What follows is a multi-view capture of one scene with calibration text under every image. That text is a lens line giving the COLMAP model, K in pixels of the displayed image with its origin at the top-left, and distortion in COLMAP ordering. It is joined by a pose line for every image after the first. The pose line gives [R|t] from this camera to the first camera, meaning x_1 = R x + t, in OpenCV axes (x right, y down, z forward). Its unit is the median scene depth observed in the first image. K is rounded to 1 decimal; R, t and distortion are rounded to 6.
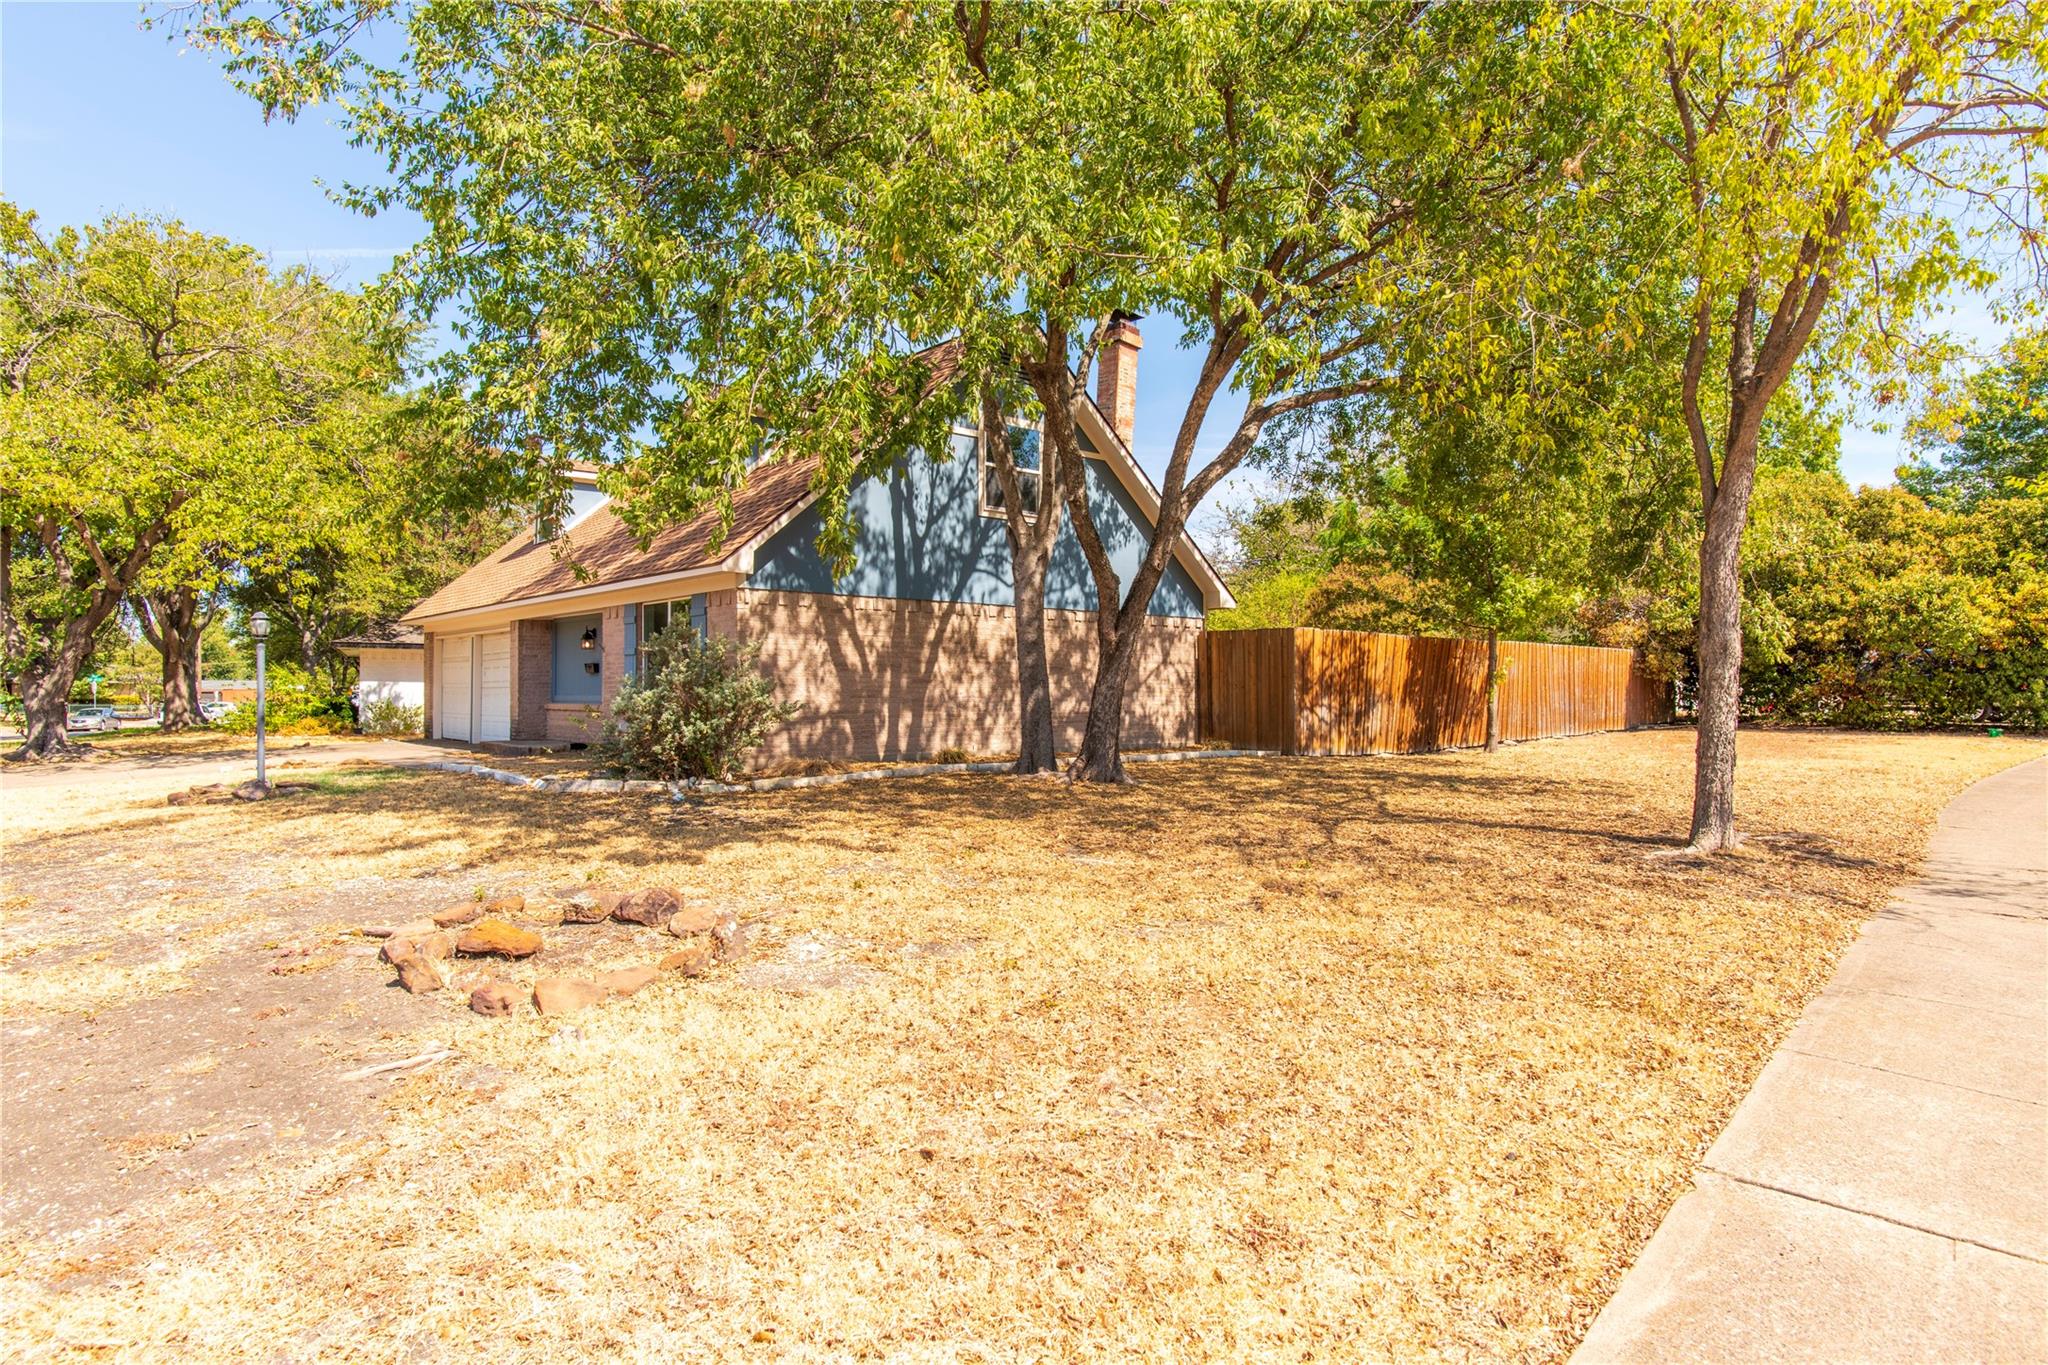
lens RADIAL K [[1175.9, 0, 1050.0], [0, 1175.9, 673.1], [0, 0, 1]] dist [-0.005850, 0.000612]
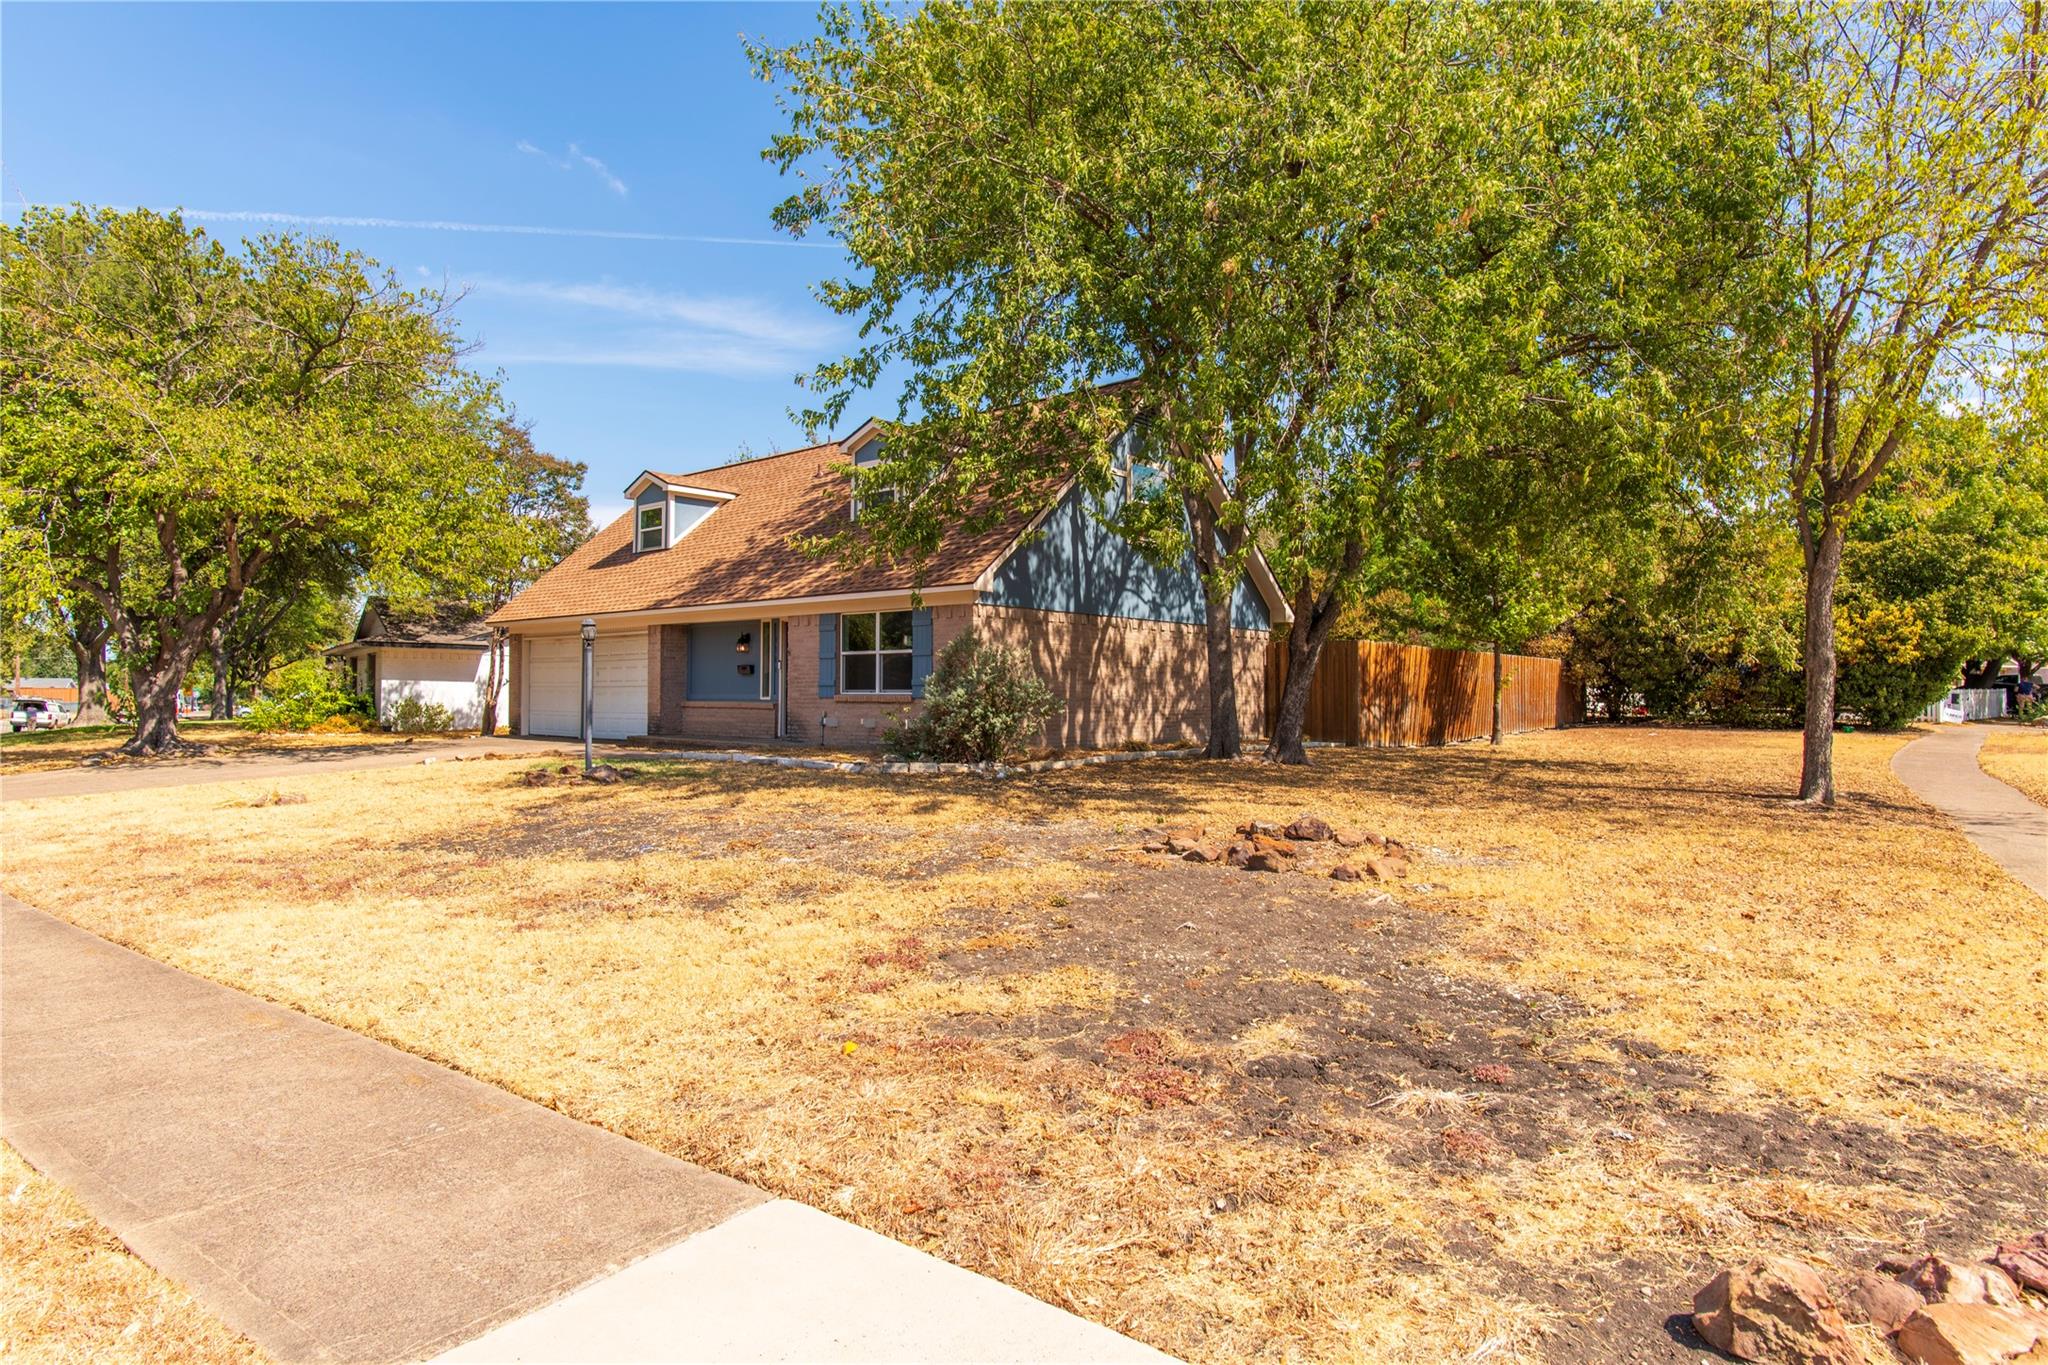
lens RADIAL K [[1175.9, 0, 1050.0], [0, 1175.9, 673.1], [0, 0, 1]] dist [-0.005850, 0.000612]
pose [[0.989120, 0.007094, 0.146940, -0.286462], [-0.006681, 0.999972, -0.003305, 0.000931], [-0.146959, 0.002288, 0.989140, -0.148364]]
